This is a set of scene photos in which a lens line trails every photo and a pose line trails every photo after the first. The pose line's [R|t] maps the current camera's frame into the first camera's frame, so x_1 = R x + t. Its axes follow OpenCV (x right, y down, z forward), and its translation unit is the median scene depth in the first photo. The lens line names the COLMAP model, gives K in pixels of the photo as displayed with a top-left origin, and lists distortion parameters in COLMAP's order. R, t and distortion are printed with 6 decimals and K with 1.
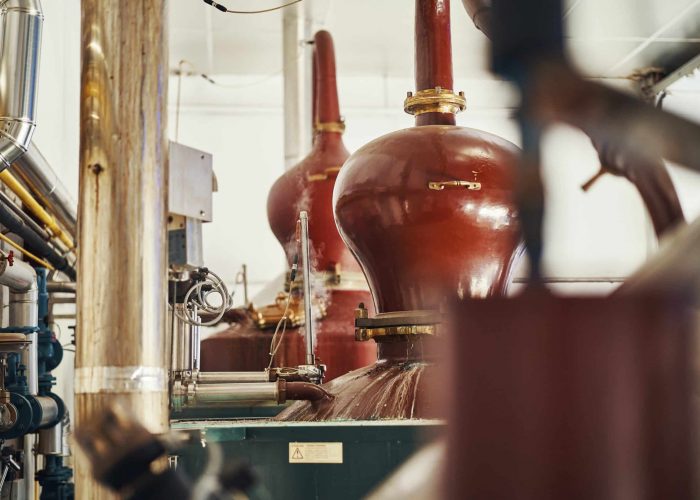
lens RADIAL K [[2096.8, 0, 350.0], [0, 2096.8, 250.0], [0, 0, 1]] dist [0.002506, -1.081509]
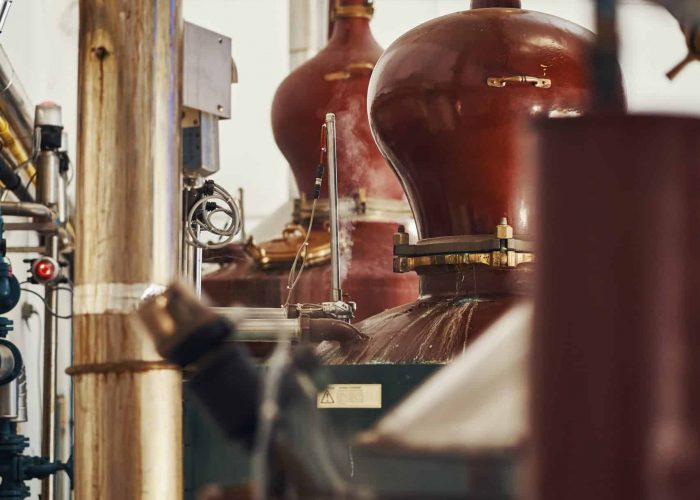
lens RADIAL K [[2096.8, 0, 350.0], [0, 2096.8, 250.0], [0, 0, 1]] dist [0.002506, -1.081509]
pose [[0.999287, 0.014900, -0.034704, 0.013756], [-0.012788, 0.998098, 0.060302, -0.014081], [0.035536, -0.059816, 0.997577, 0.183186]]
